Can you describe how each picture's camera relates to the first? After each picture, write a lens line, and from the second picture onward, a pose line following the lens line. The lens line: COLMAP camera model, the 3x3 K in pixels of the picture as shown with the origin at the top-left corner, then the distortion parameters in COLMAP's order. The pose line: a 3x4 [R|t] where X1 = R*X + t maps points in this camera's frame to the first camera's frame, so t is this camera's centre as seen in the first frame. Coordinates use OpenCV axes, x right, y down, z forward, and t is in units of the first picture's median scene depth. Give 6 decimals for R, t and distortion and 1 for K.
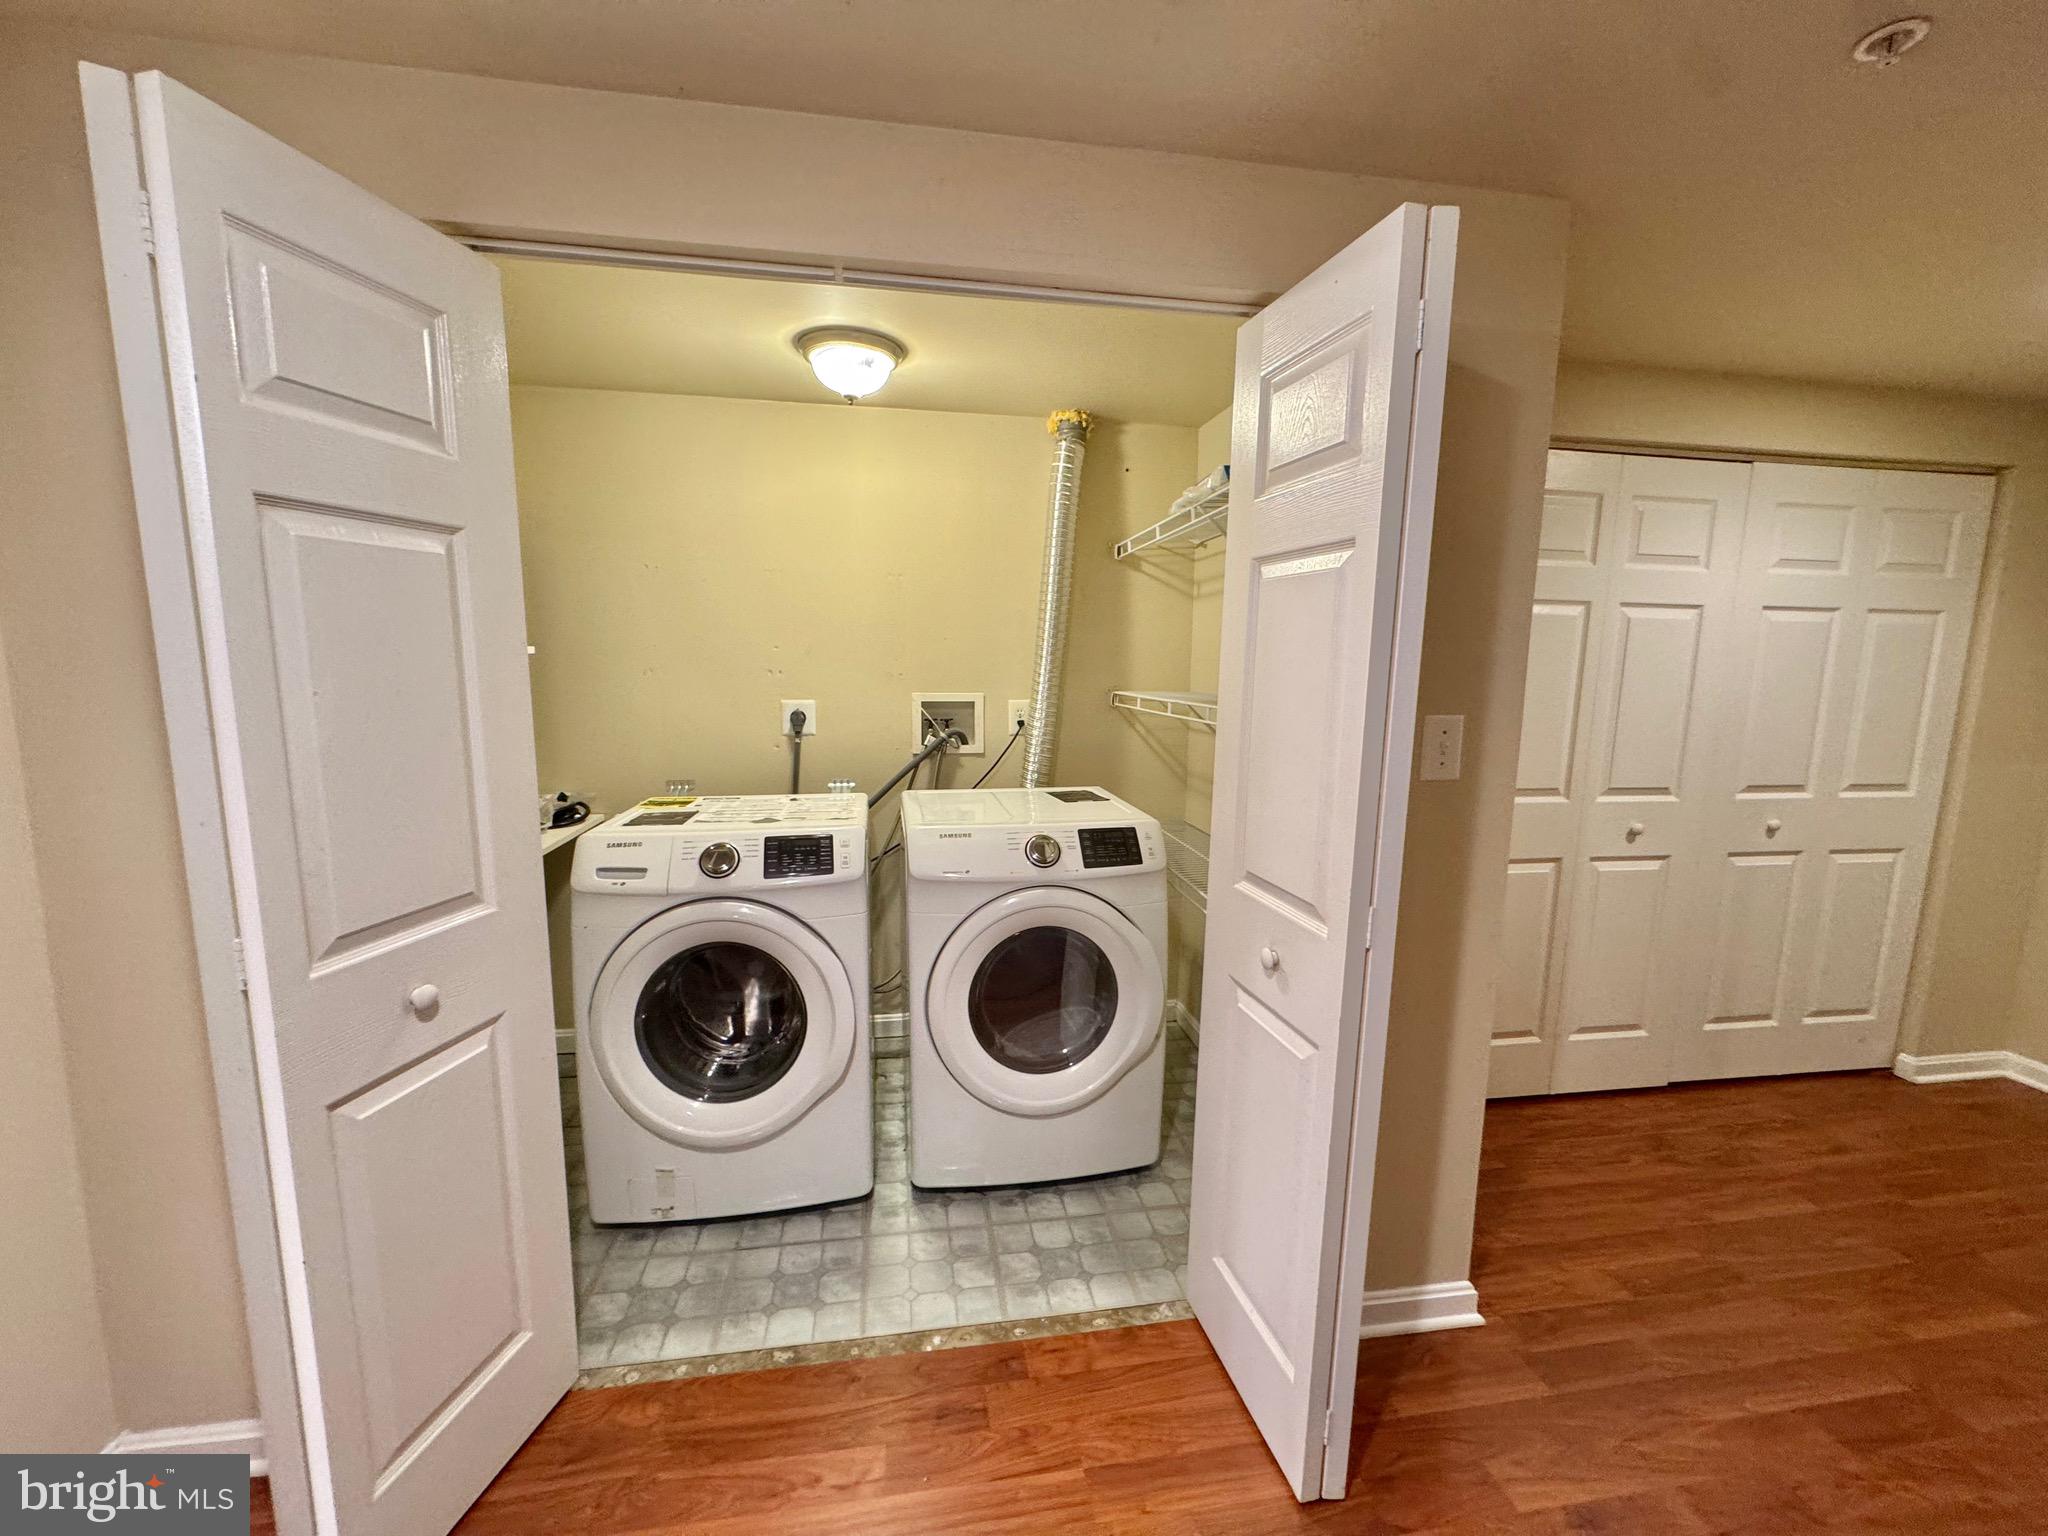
lens RADIAL K [[815.4, 0, 1024.0], [0, 815.4, 768.0], [0, 0, 1]] dist [-0.002374, -0.000108]
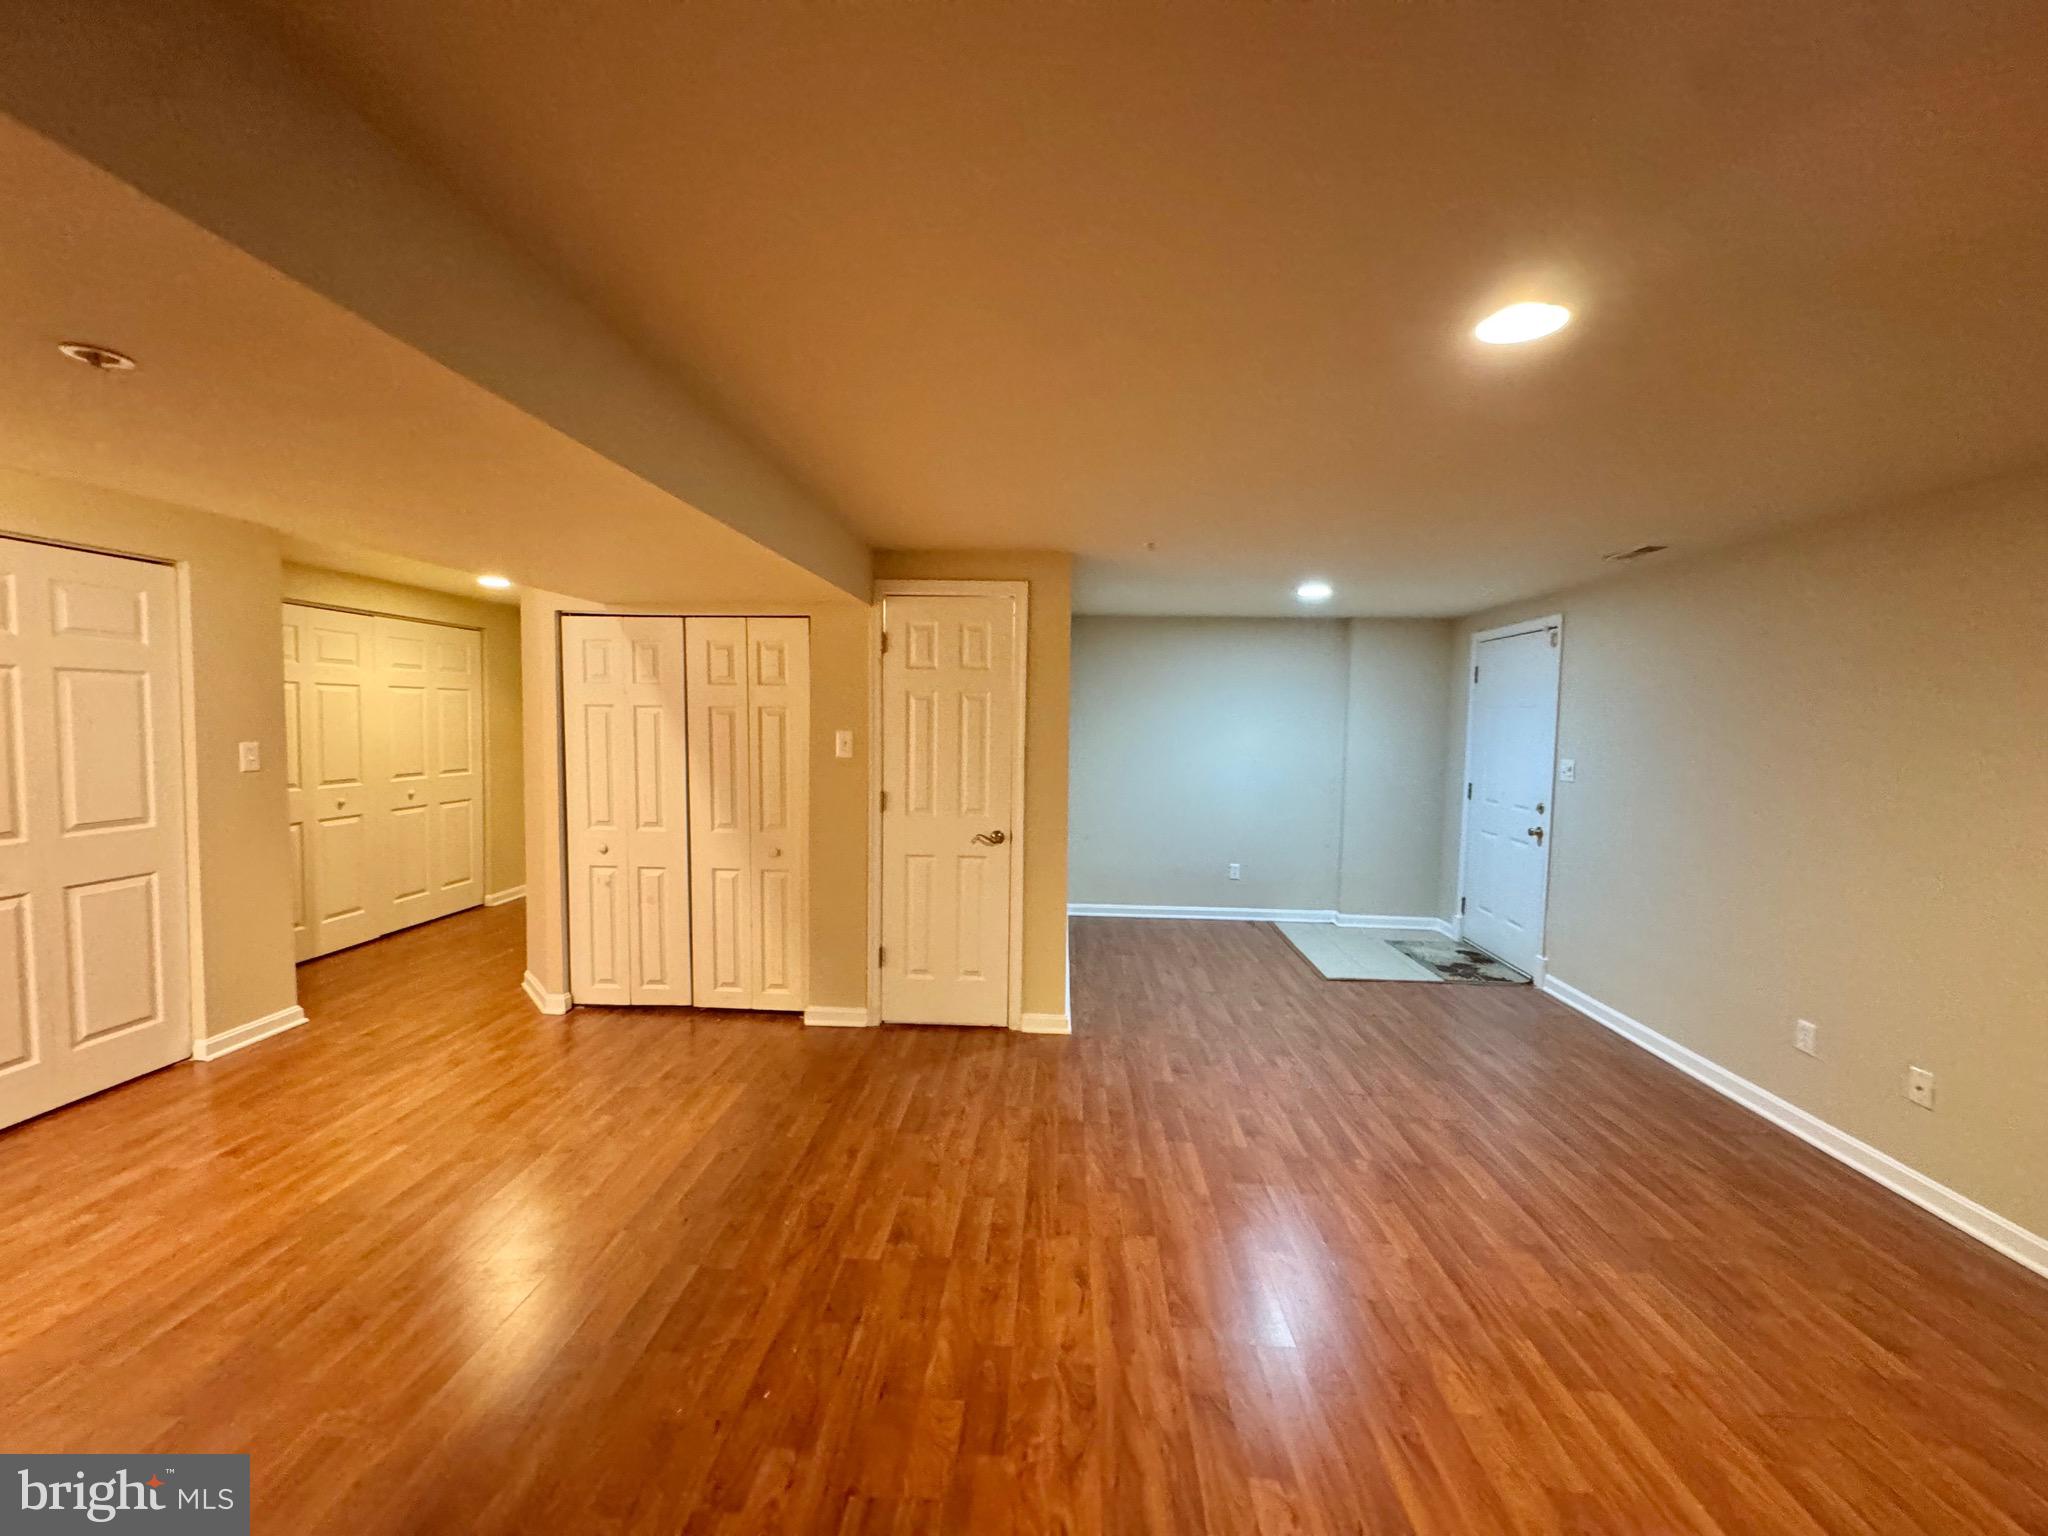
lens RADIAL K [[815.4, 0, 1024.0], [0, 815.4, 768.0], [0, 0, 1]] dist [-0.002374, -0.000108]
pose [[0.207805, -0.072434, 0.975485, -0.764744], [0.114404, 0.992210, 0.049304, 0.086324], [-0.971457, 0.101354, 0.214473, -0.960771]]
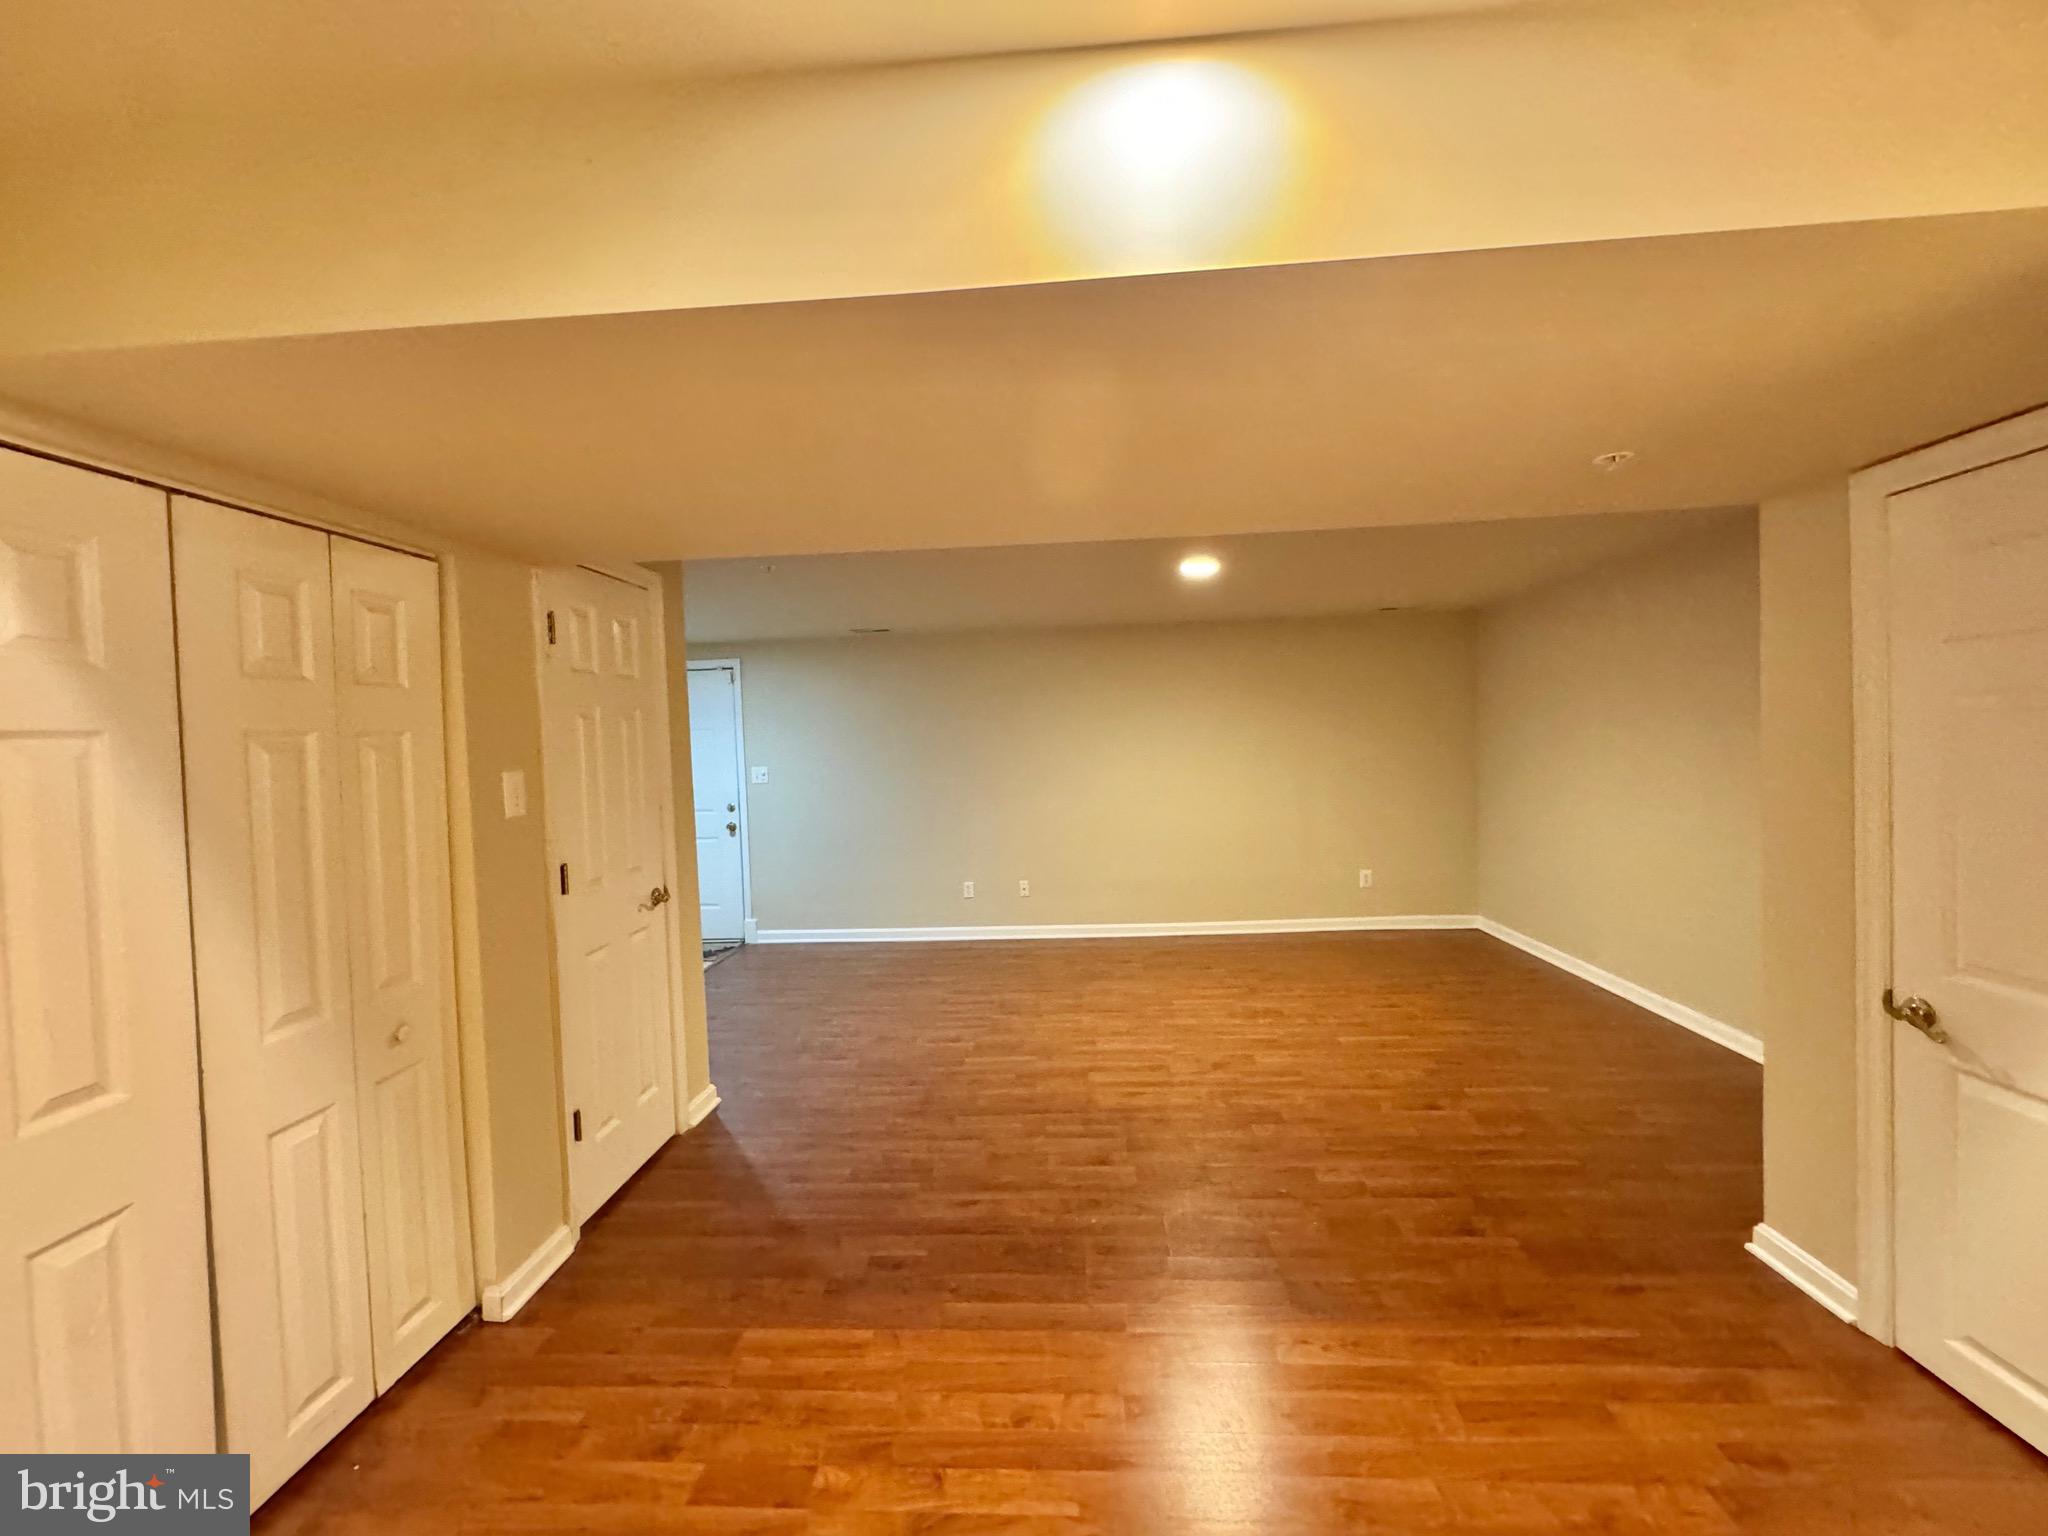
lens RADIAL K [[815.4, 0, 1024.0], [0, 815.4, 768.0], [0, 0, 1]] dist [-0.002374, -0.000108]
pose [[-0.975541, 0.008360, 0.219657, -0.081482], [0.045681, 0.985171, 0.165384, -0.069967], [-0.215017, 0.171373, -0.961457, 0.409283]]
